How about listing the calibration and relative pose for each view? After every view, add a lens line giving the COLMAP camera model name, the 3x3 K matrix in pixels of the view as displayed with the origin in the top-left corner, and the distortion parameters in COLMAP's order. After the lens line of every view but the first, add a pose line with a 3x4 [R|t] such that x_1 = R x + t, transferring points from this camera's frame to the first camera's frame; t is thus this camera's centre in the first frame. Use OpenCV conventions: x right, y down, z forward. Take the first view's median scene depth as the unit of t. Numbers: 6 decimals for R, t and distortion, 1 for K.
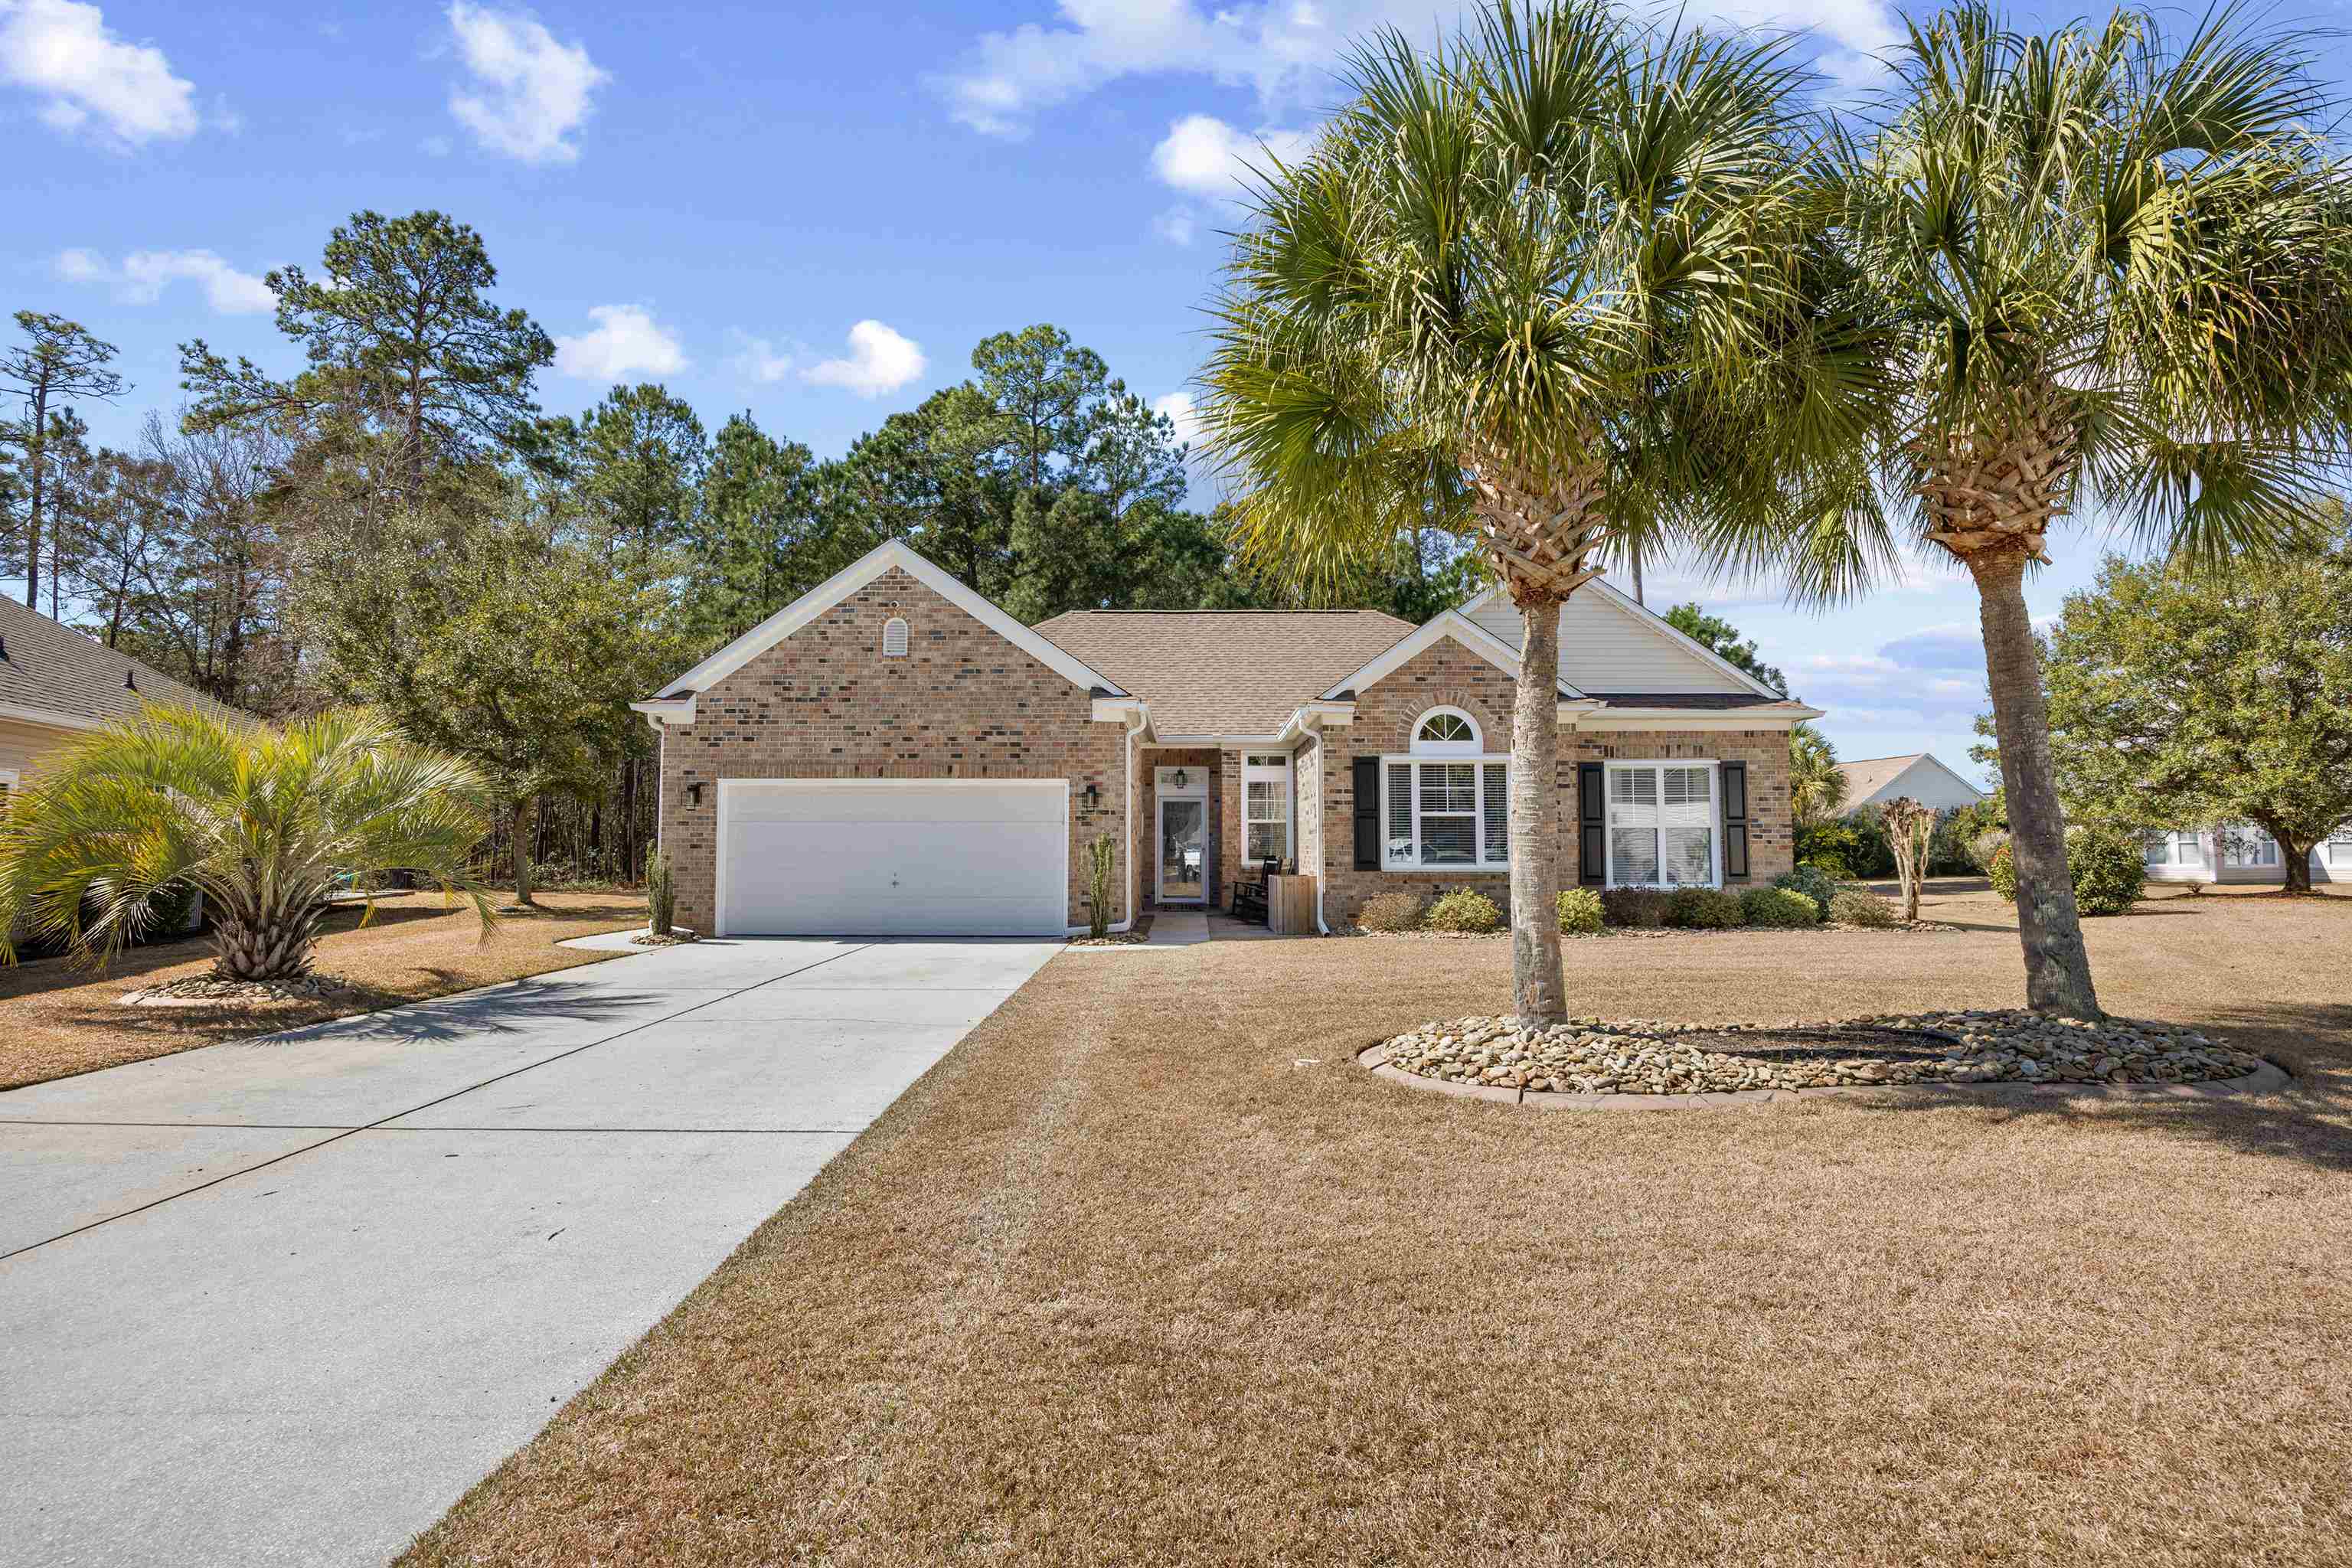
lens RADIAL K [[1091.9, 0, 1175.6], [0, 1091.9, 812.5], [0, 0, 1]] dist [-0.014757, 0.000414]
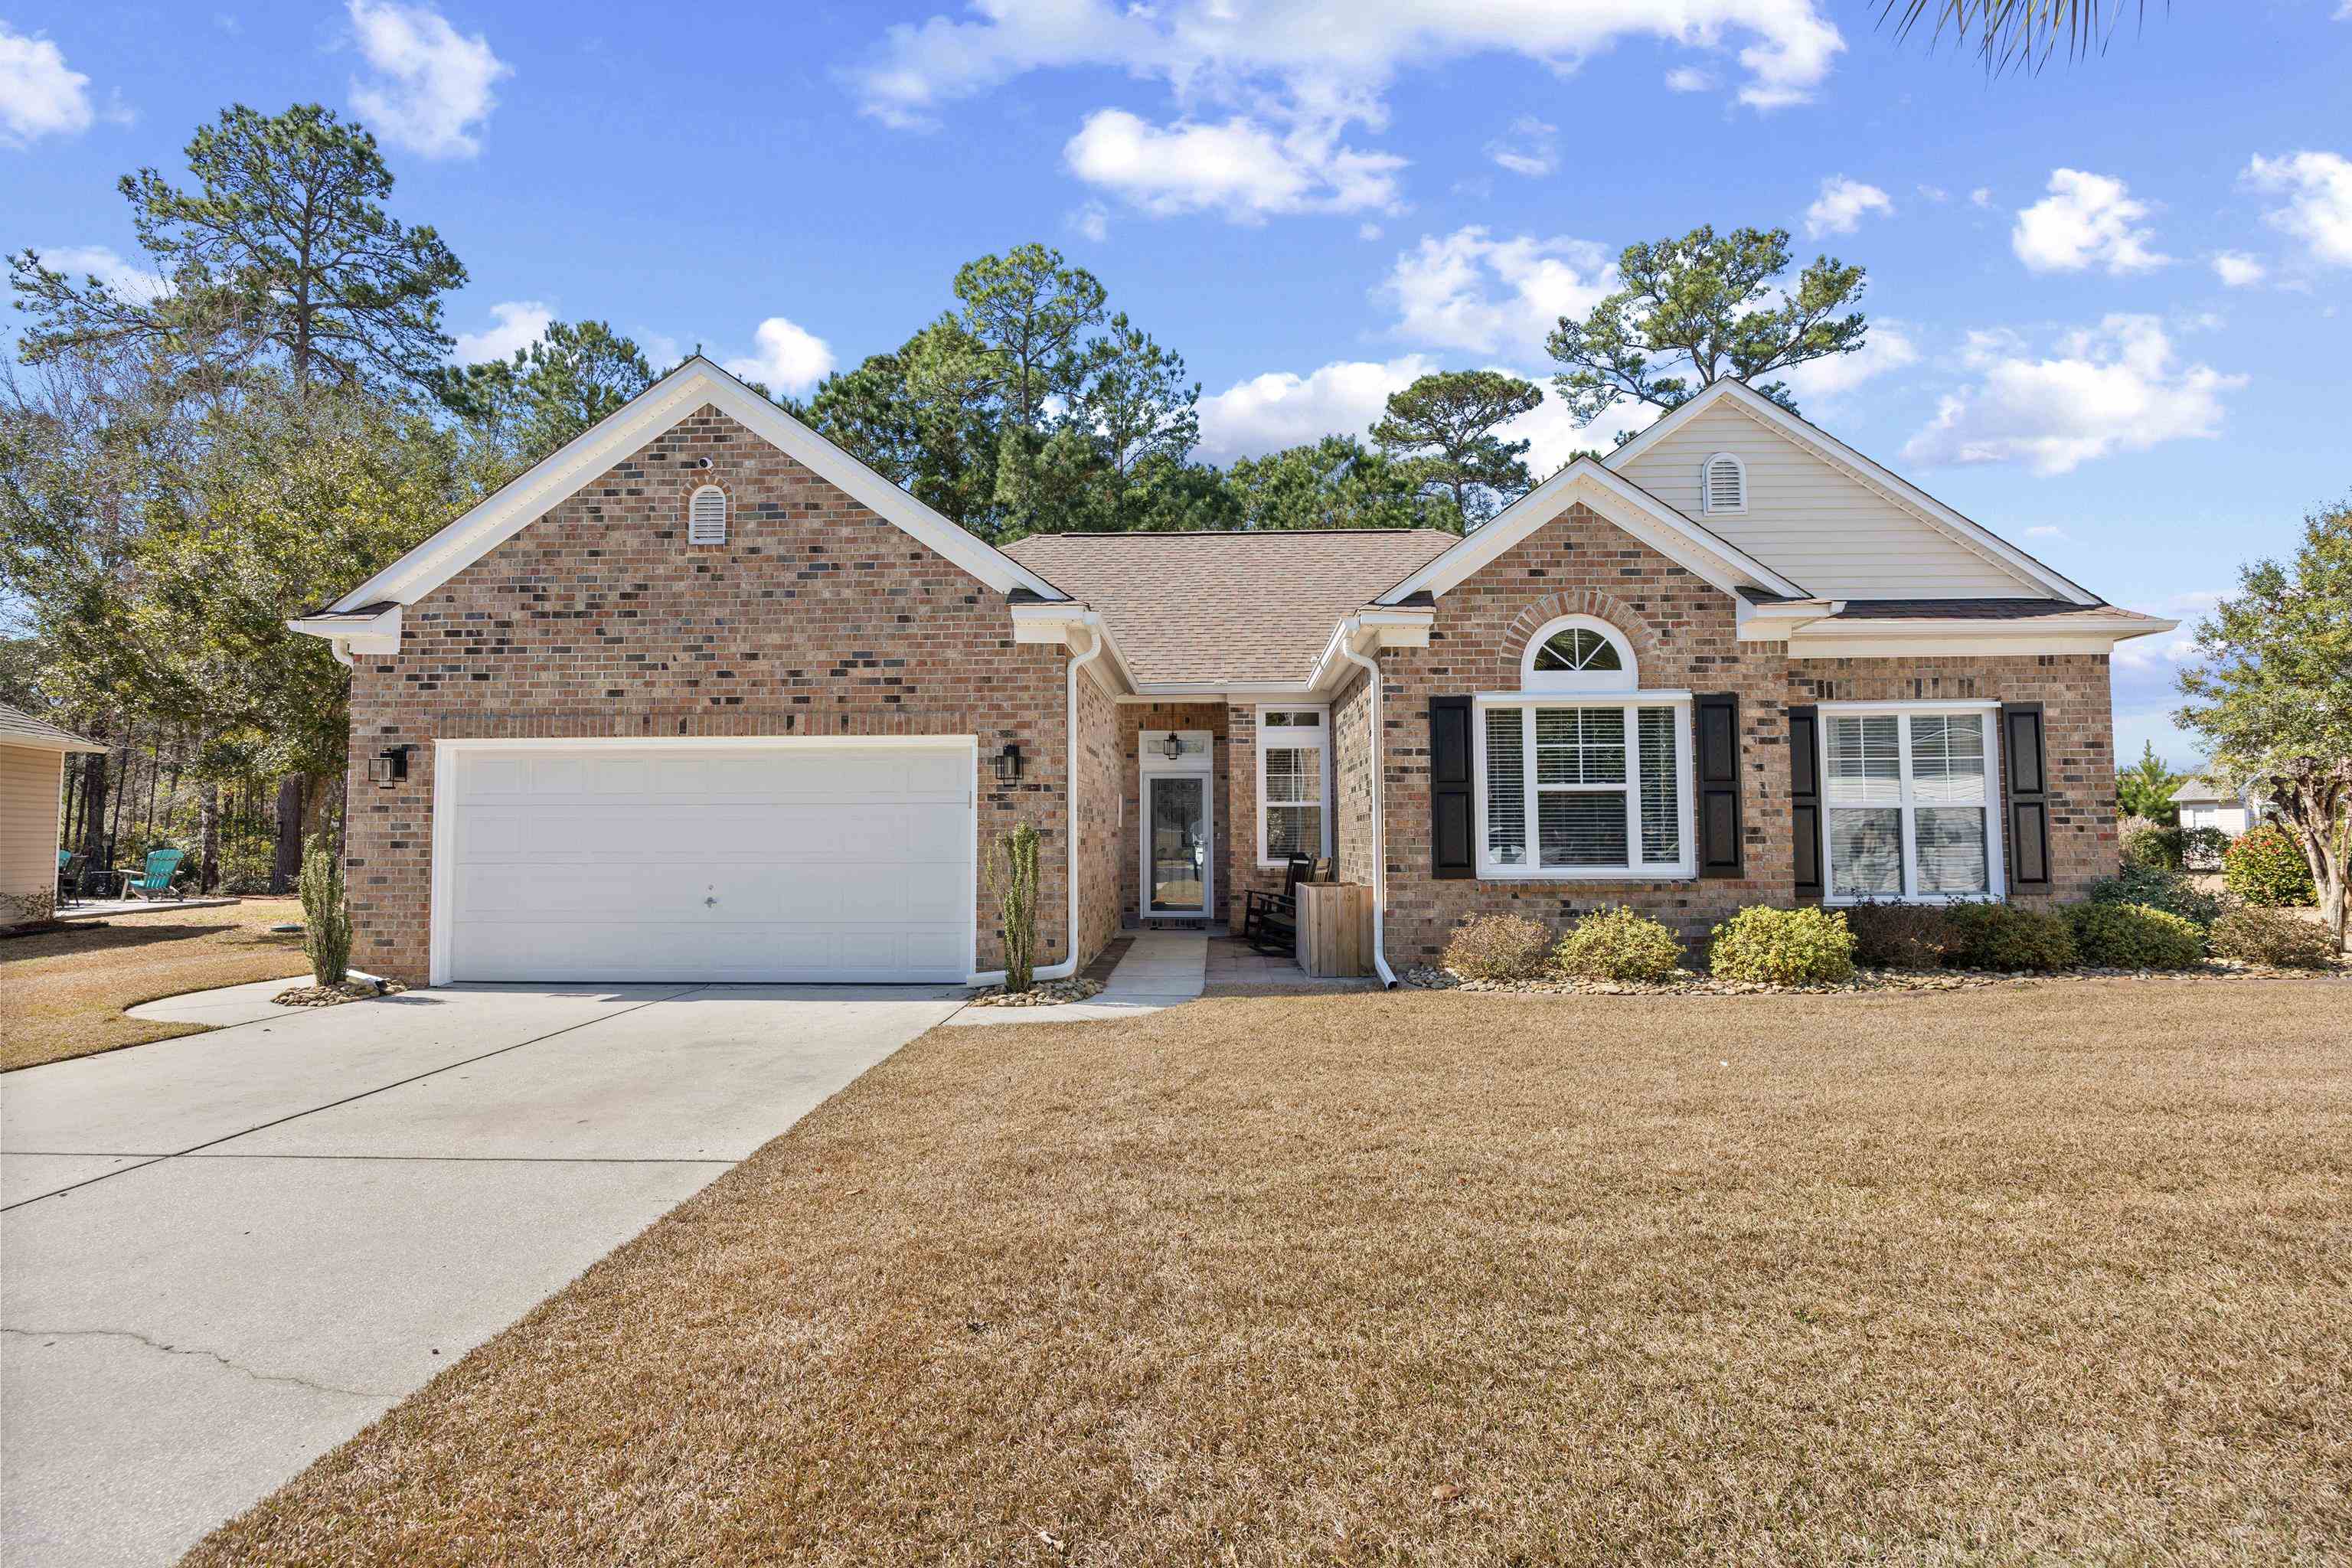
lens RADIAL K [[1091.9, 0, 1175.6], [0, 1091.9, 812.5], [0, 0, 1]] dist [-0.014757, 0.000414]
pose [[0.999723, -0.006084, -0.022750, 0.024068], [0.006252, 0.999953, 0.007343, 0.007967], [0.022705, -0.007483, 0.999714, 0.294976]]
